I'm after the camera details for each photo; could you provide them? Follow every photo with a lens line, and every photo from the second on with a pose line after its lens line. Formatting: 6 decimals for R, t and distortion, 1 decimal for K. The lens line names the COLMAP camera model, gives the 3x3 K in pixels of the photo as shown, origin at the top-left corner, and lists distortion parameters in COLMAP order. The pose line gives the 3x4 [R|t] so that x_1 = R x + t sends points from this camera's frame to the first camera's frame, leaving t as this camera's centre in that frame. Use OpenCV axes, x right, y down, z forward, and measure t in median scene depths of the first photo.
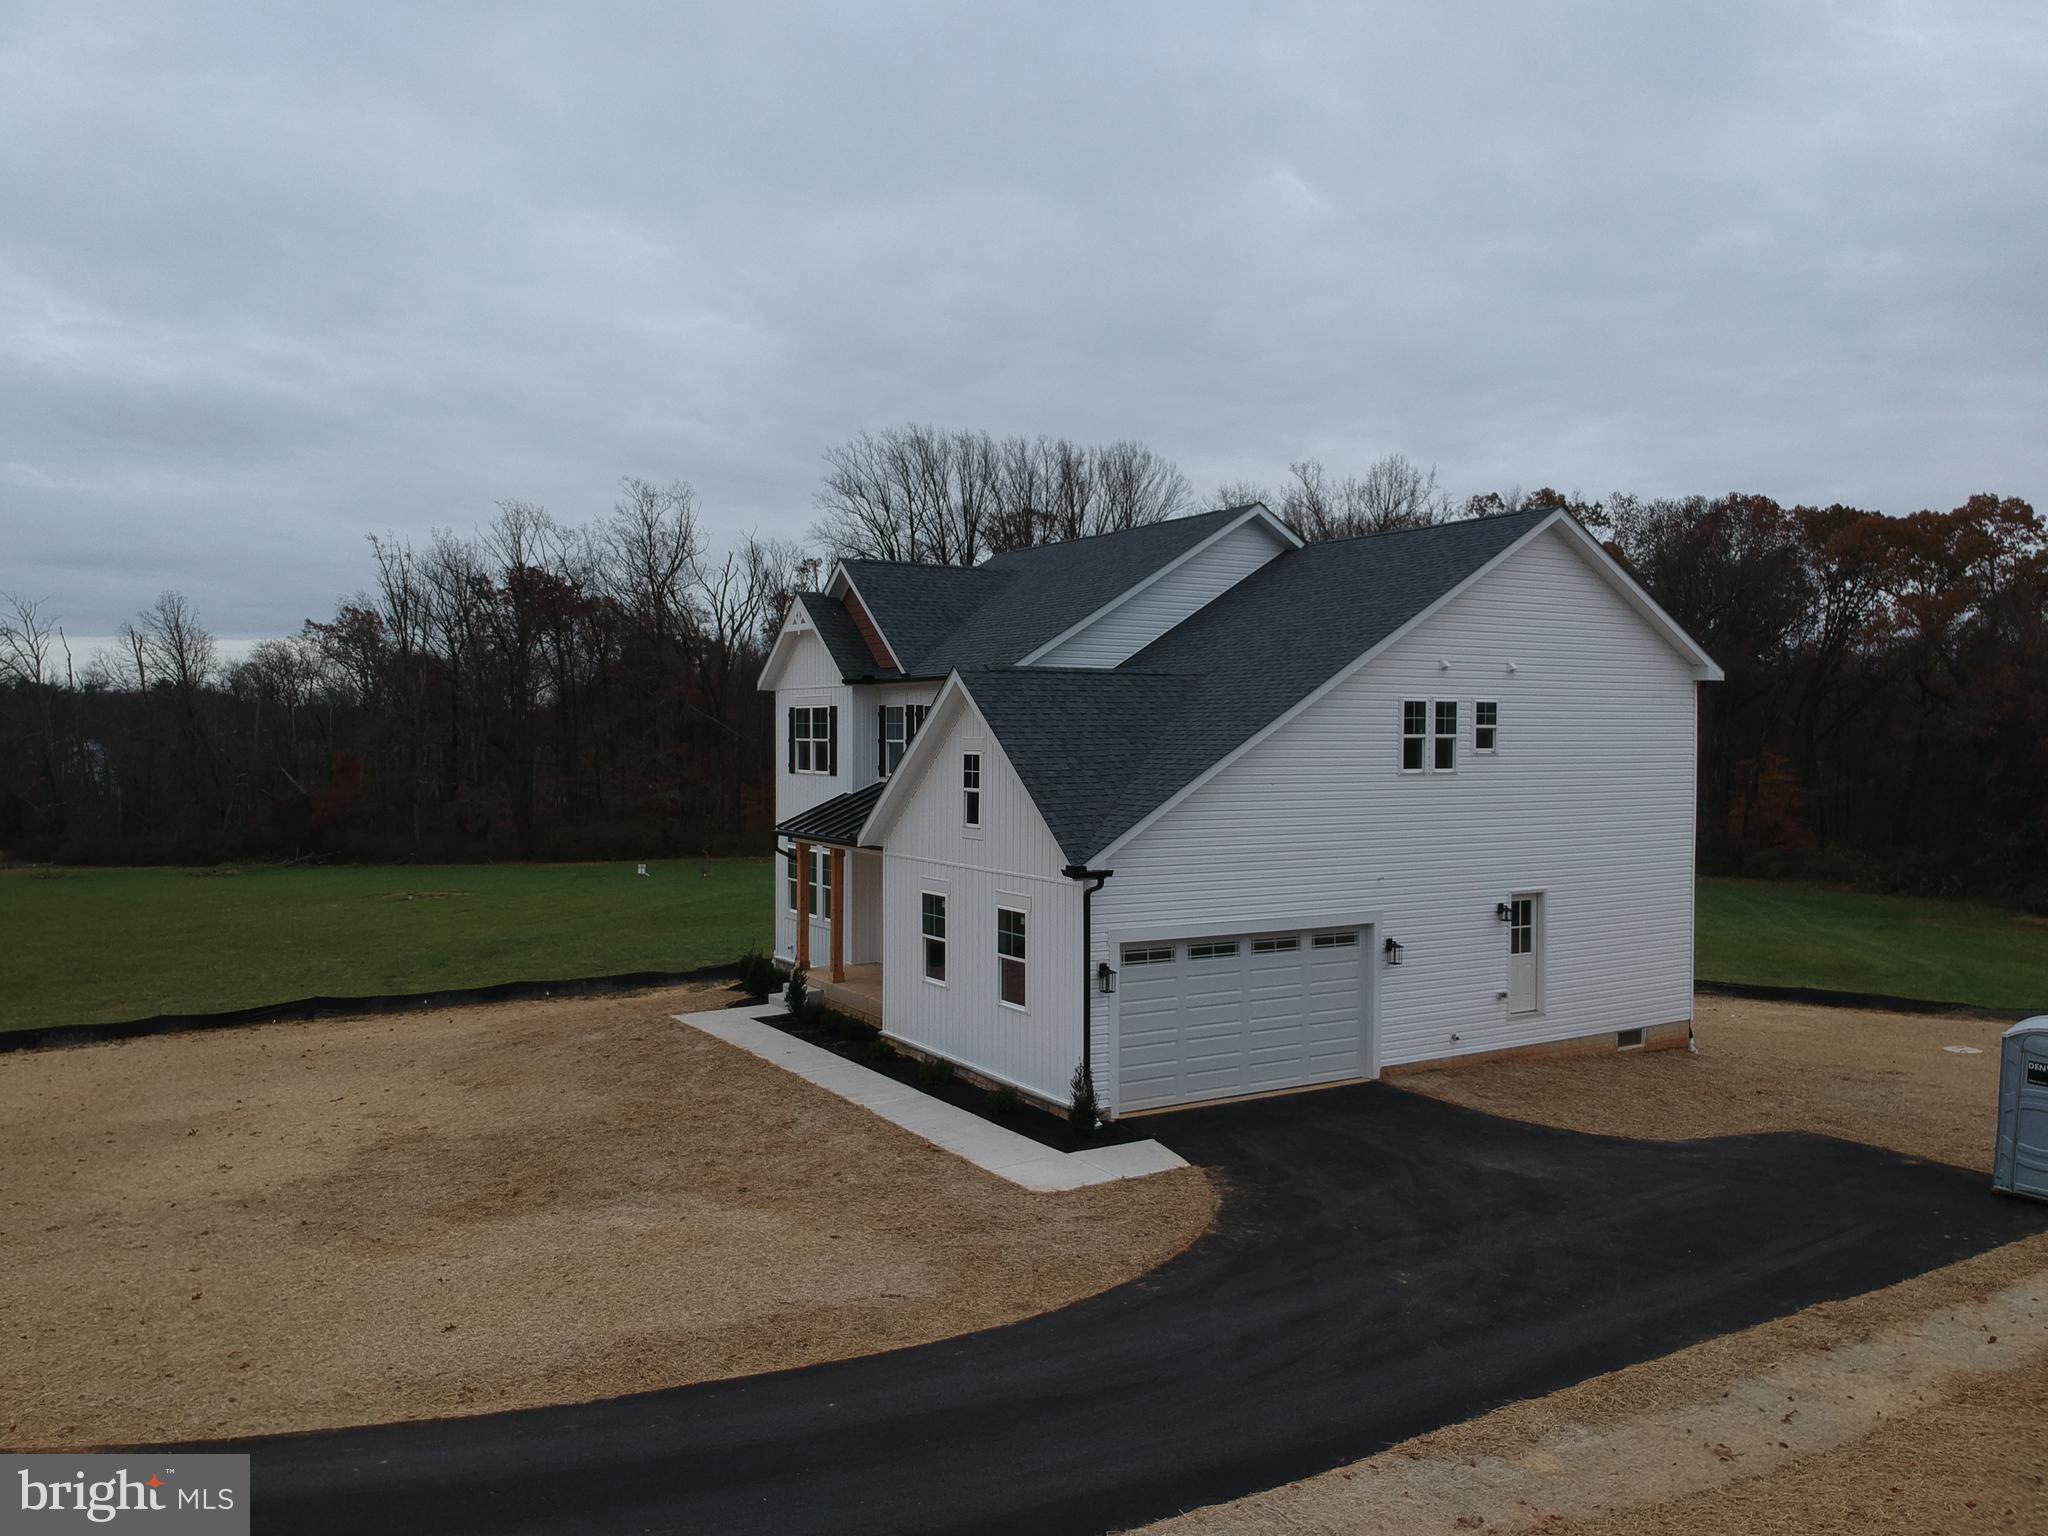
lens RADIAL K [[1481.5, 0, 1009.7], [0, 1481.5, 755.0], [0, 0, 1]] dist [0.109087, -0.192884]
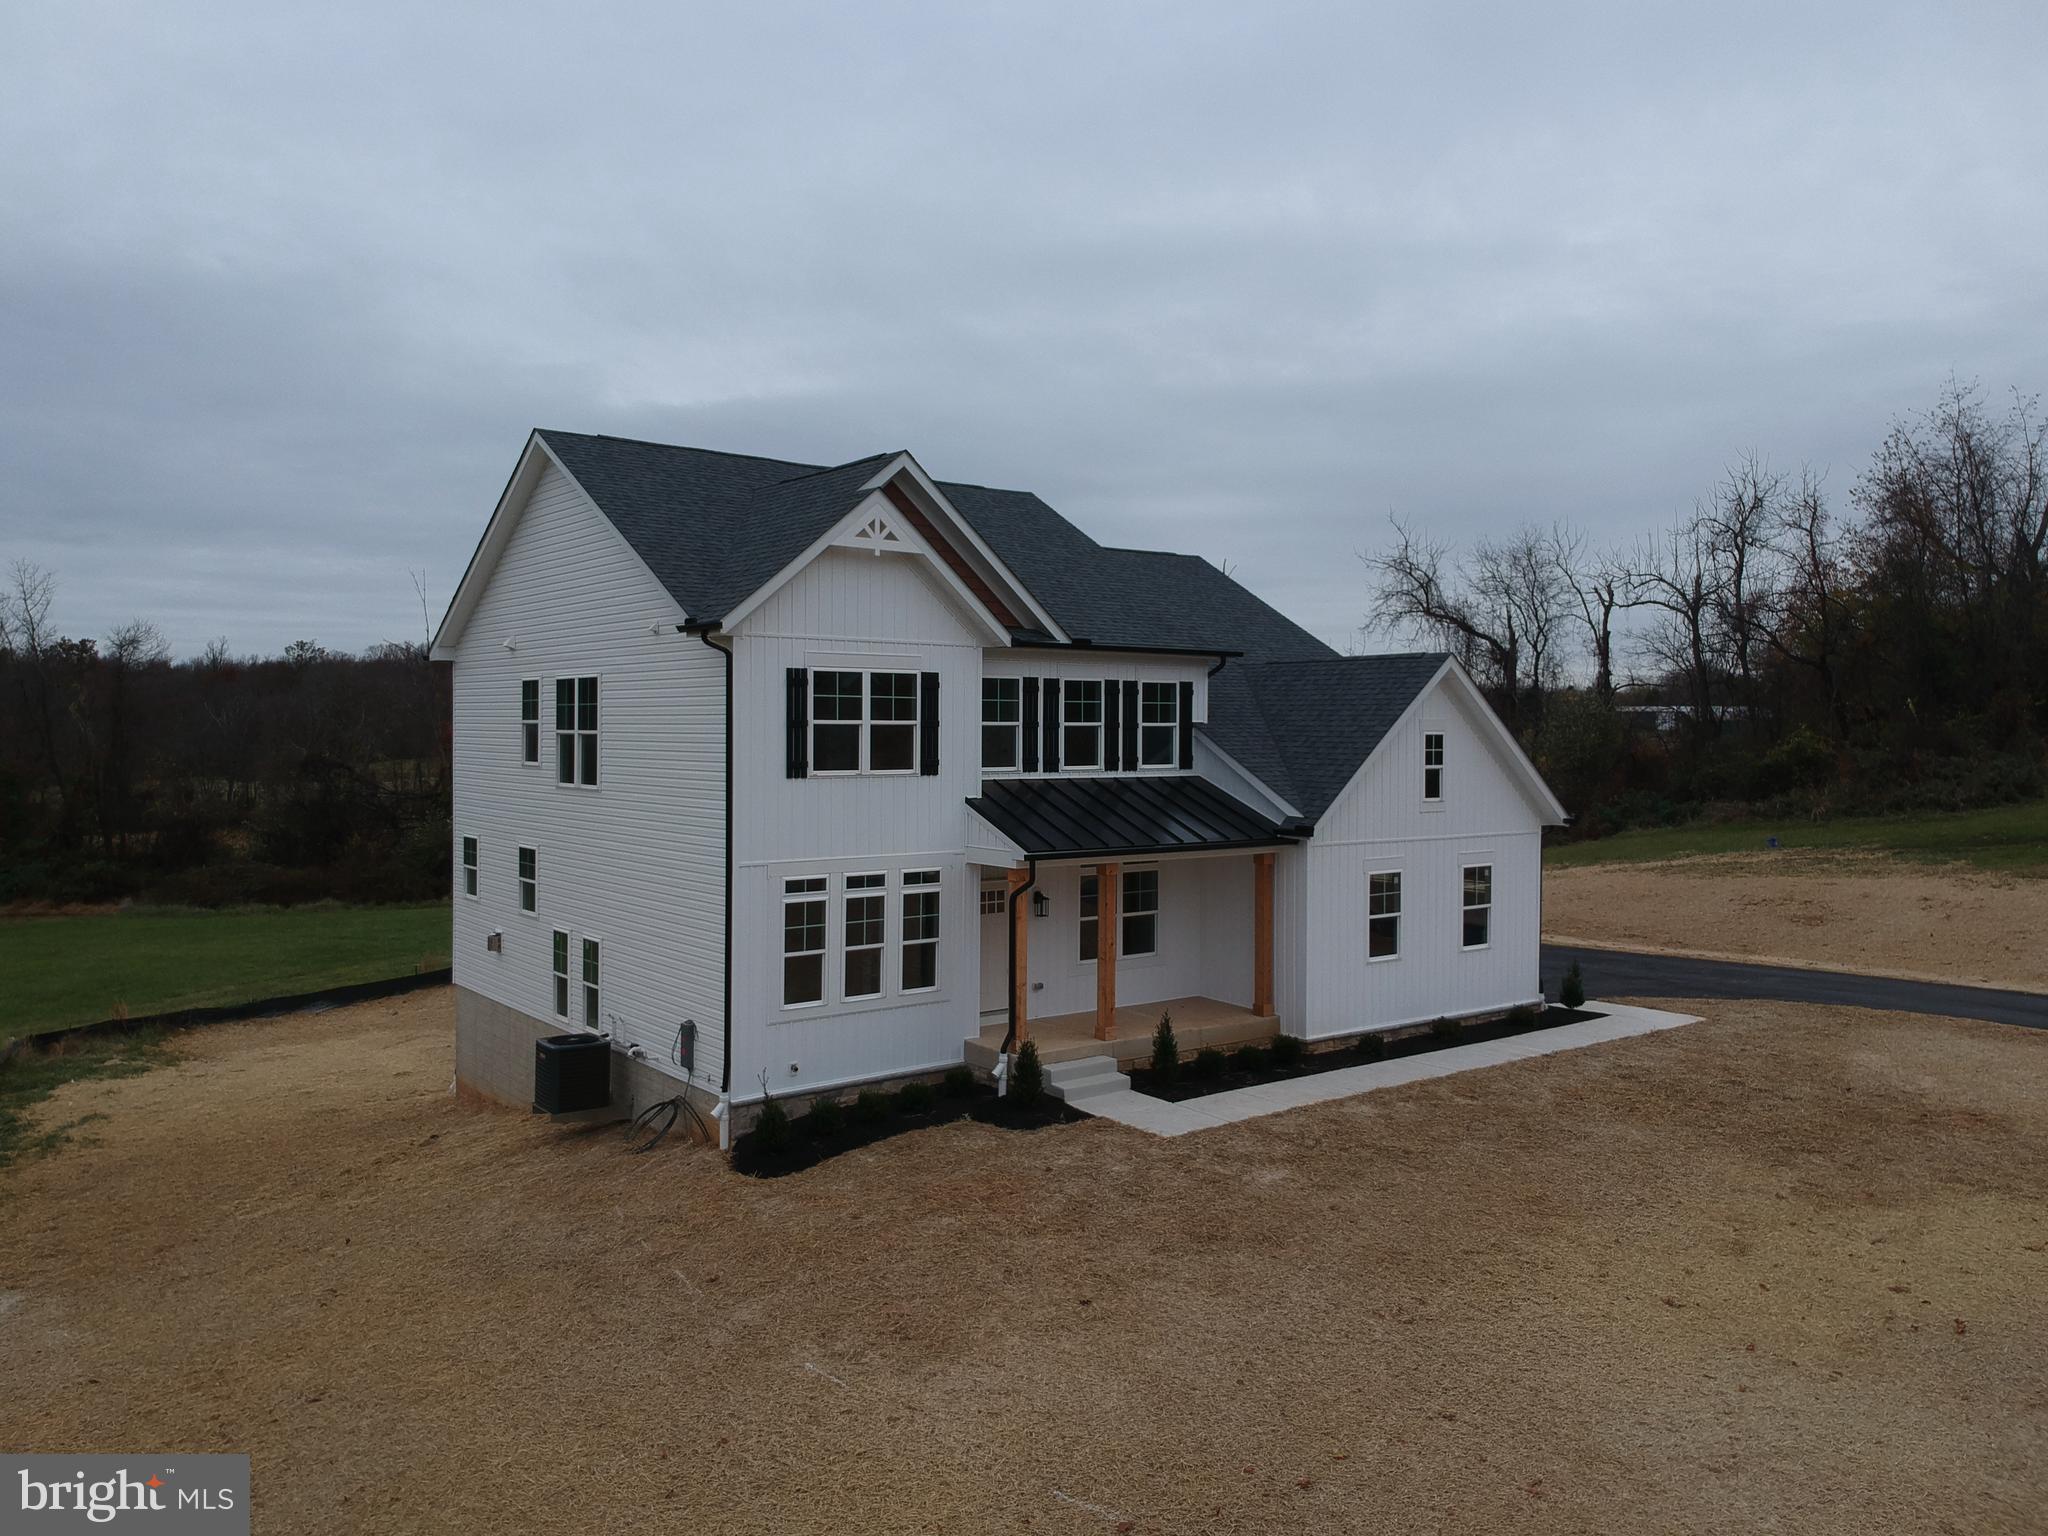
lens RADIAL K [[1481.5, 0, 1009.7], [0, 1481.5, 755.0], [0, 0, 1]] dist [0.109087, -0.192884]
pose [[-0.085954, -0.023865, 0.996013, -1.081344], [0.010477, 0.999636, 0.024856, -0.015756], [-0.996244, 0.012572, -0.085672, 1.385242]]
